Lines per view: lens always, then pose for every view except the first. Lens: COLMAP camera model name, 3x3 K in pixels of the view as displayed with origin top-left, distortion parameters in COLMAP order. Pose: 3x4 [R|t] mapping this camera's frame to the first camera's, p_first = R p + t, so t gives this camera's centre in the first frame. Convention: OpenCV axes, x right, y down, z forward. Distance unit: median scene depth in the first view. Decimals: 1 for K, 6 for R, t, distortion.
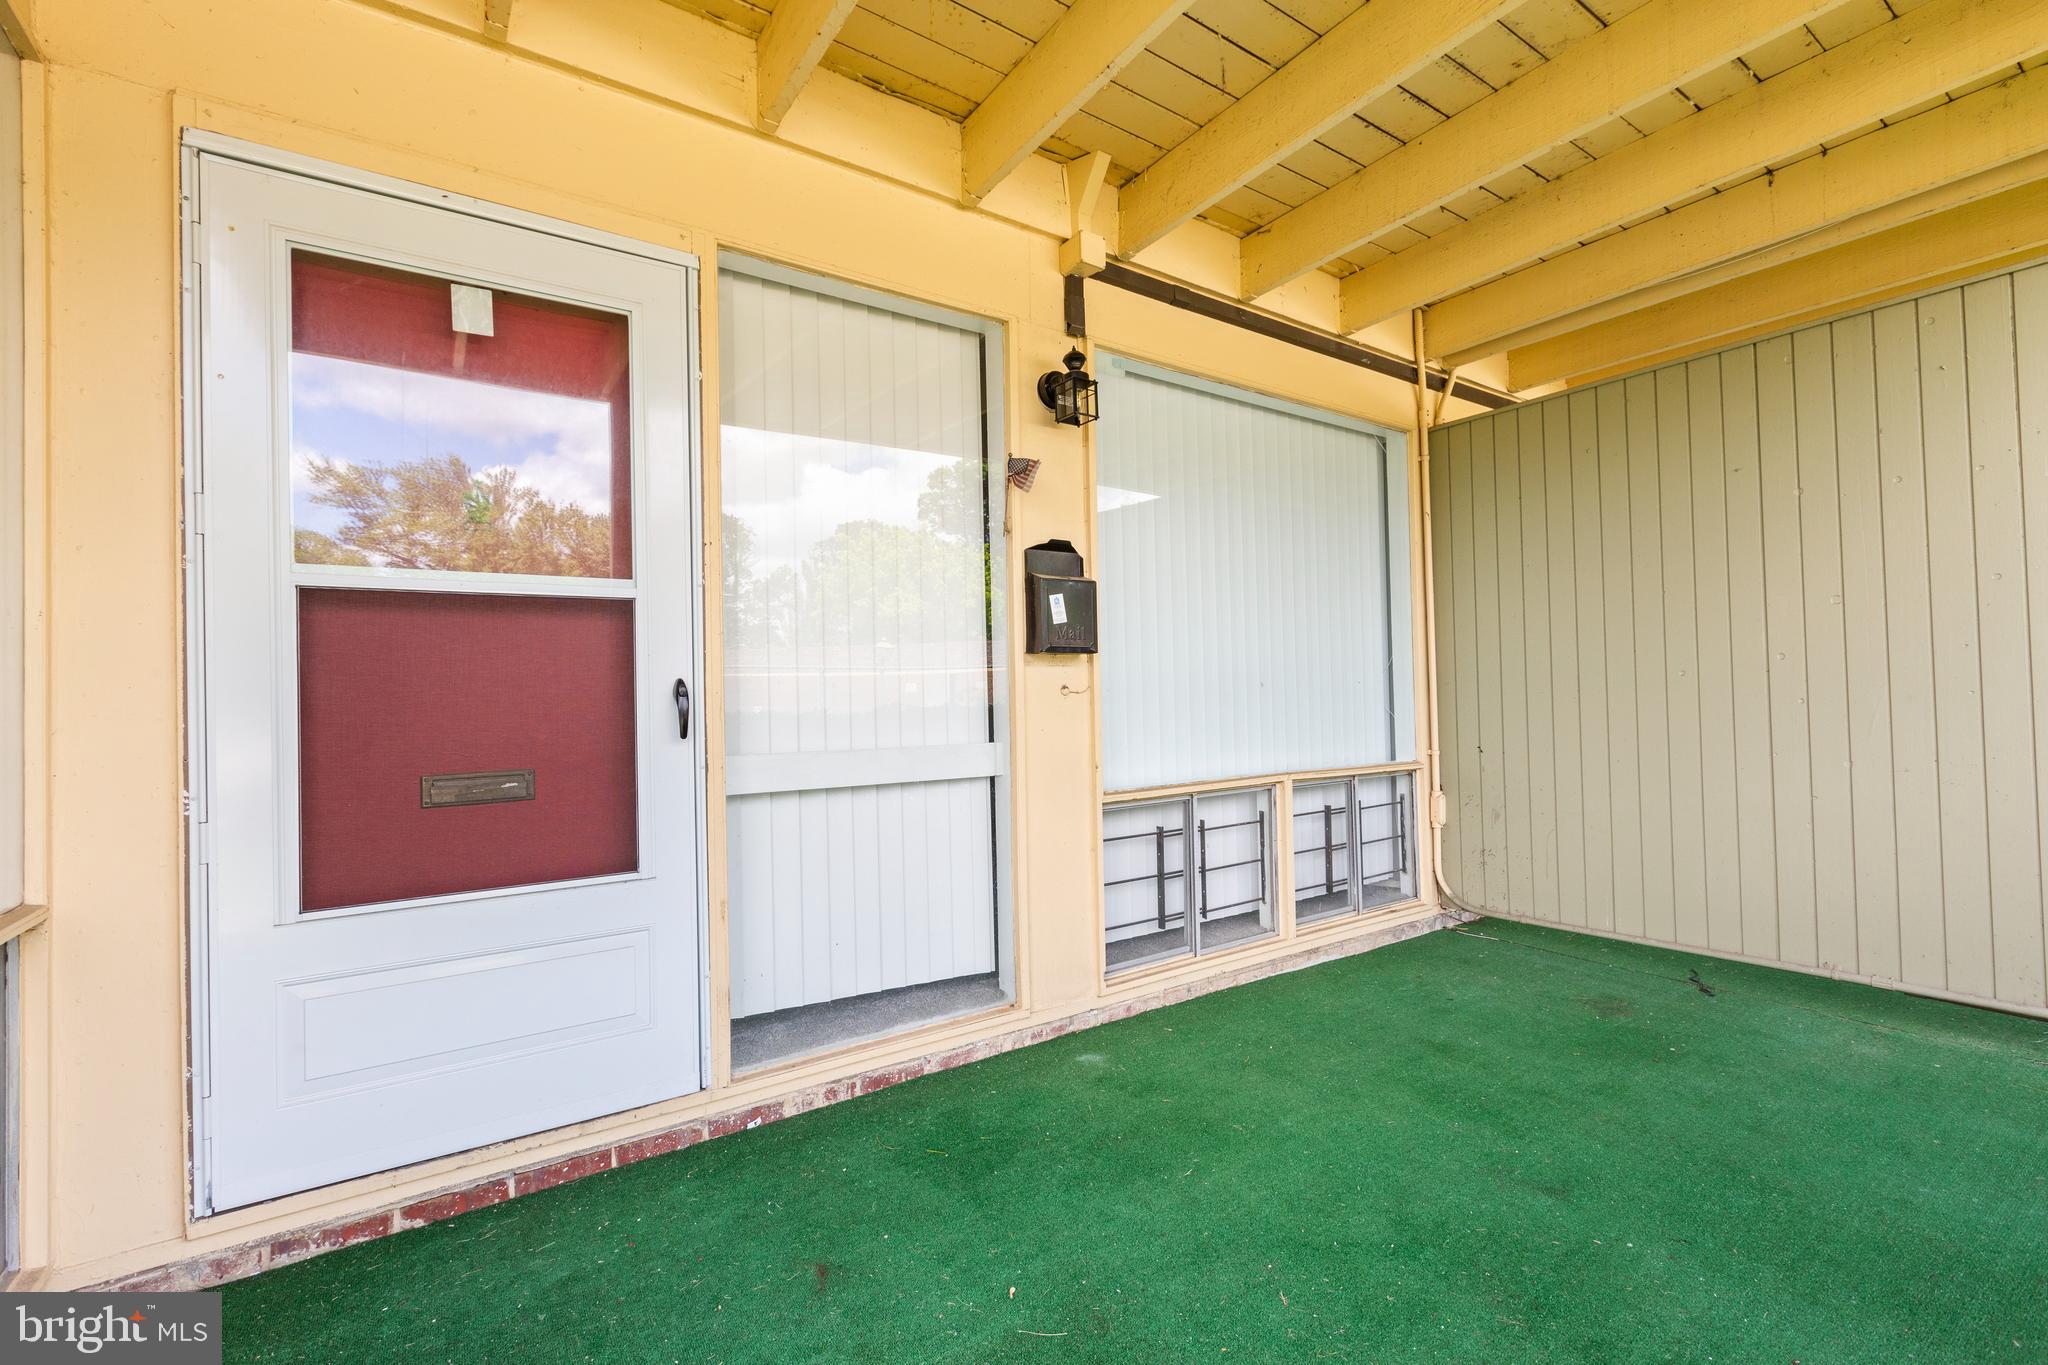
lens RADIAL K [[902.5, 0, 1045.0], [0, 902.5, 681.7], [0, 0, 1]] dist [-0.001058, -0.001251]
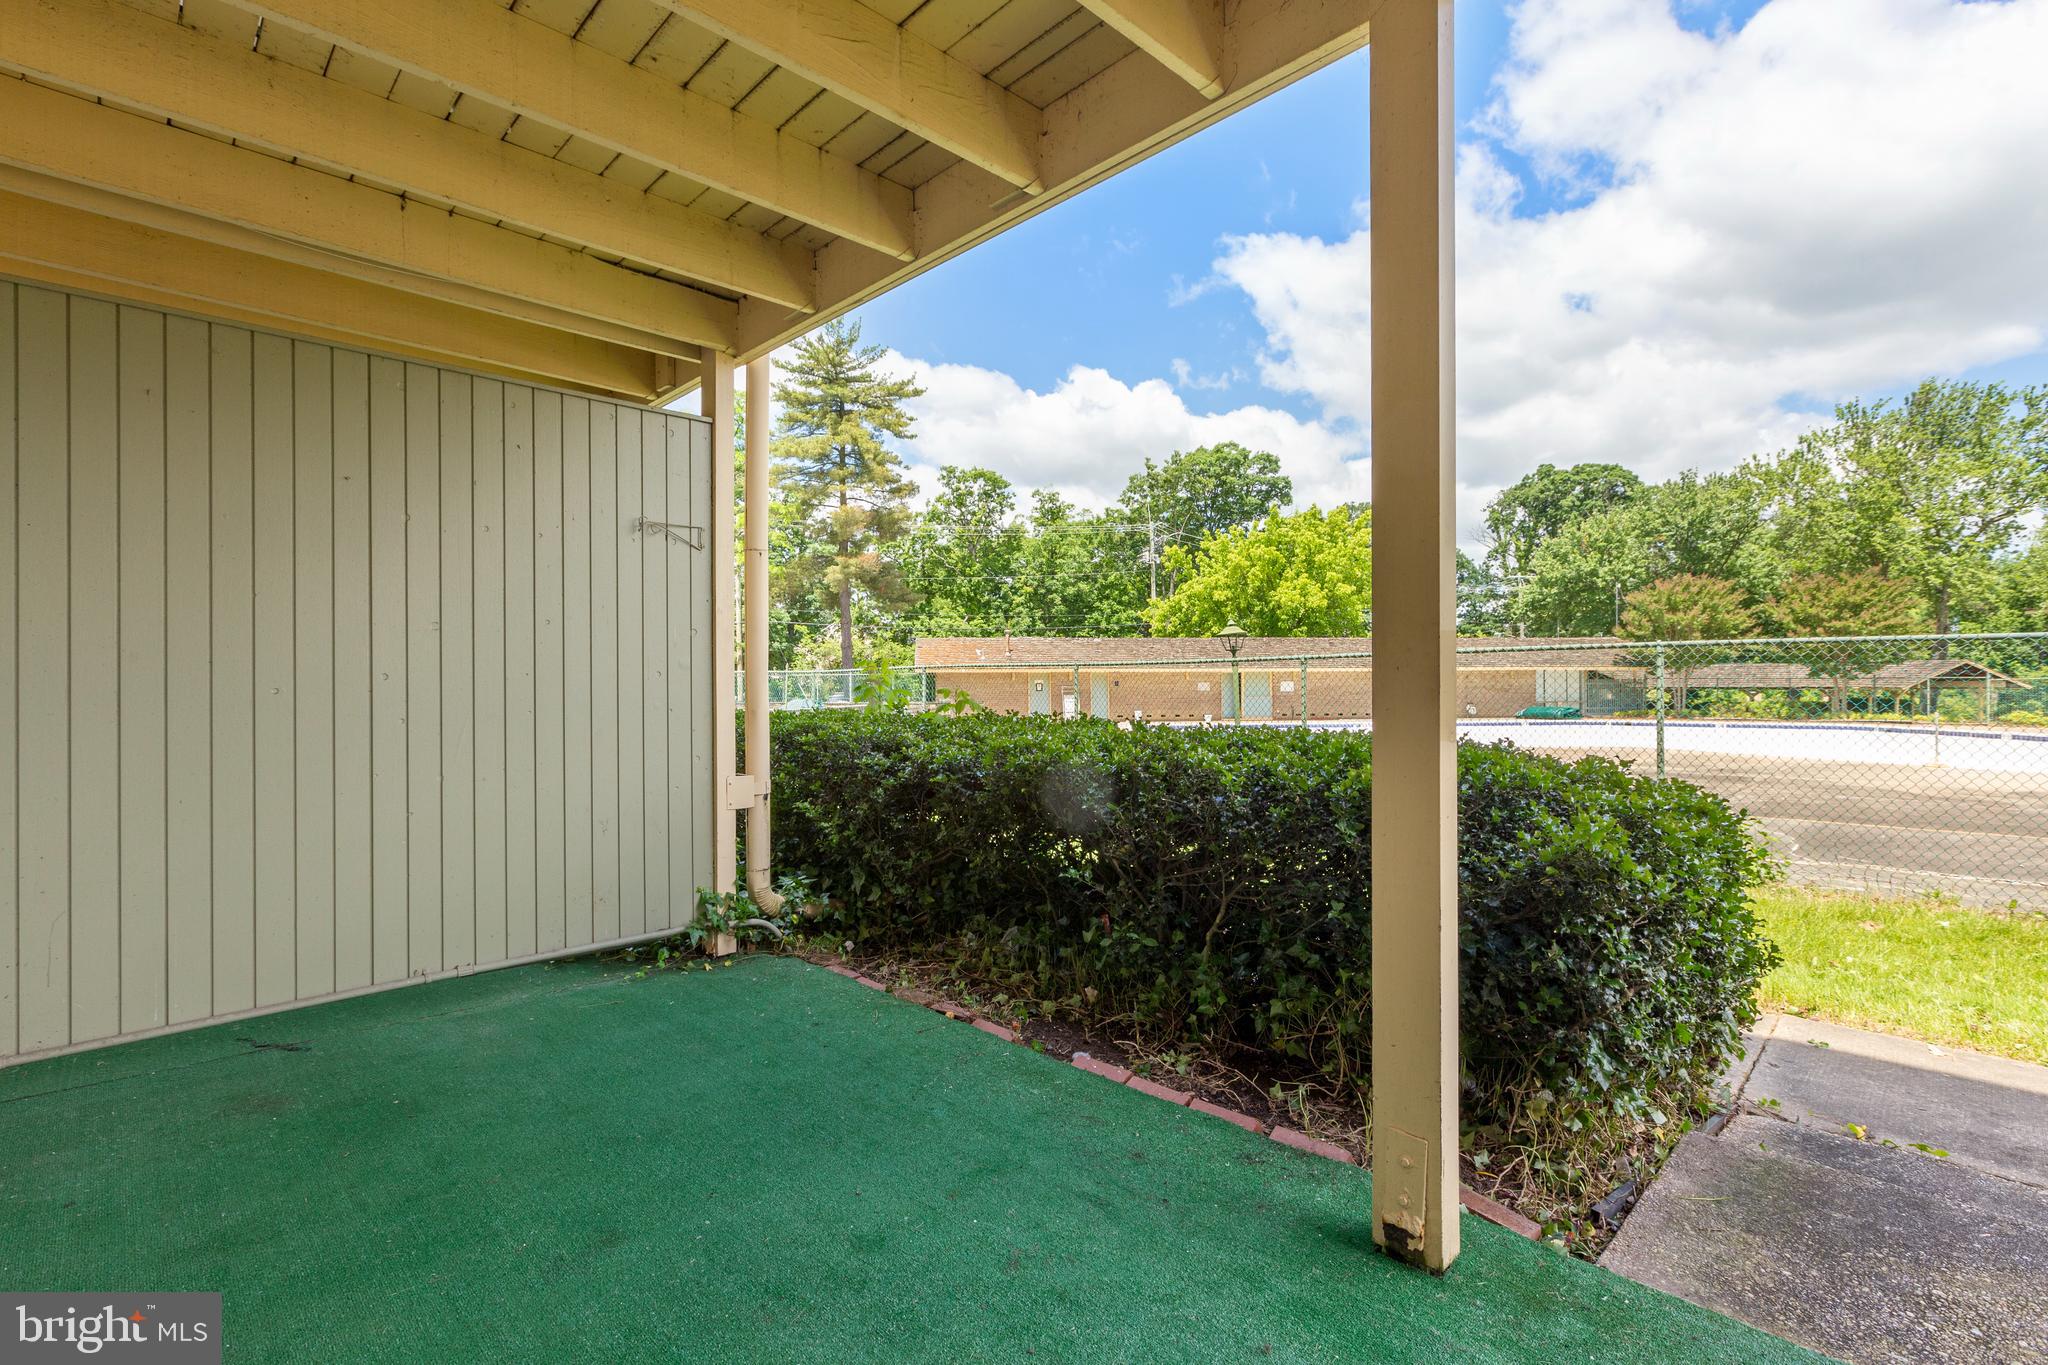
lens RADIAL K [[902.5, 0, 1027.8], [0, 902.5, 684.9], [0, 0, 1]] dist [-0.001058, -0.001251]
pose [[-0.153475, 0.029419, 0.987715, -0.288191], [-0.009634, 0.999465, -0.031266, 0.005389], [-0.988106, -0.014314, -0.153109, 0.458230]]
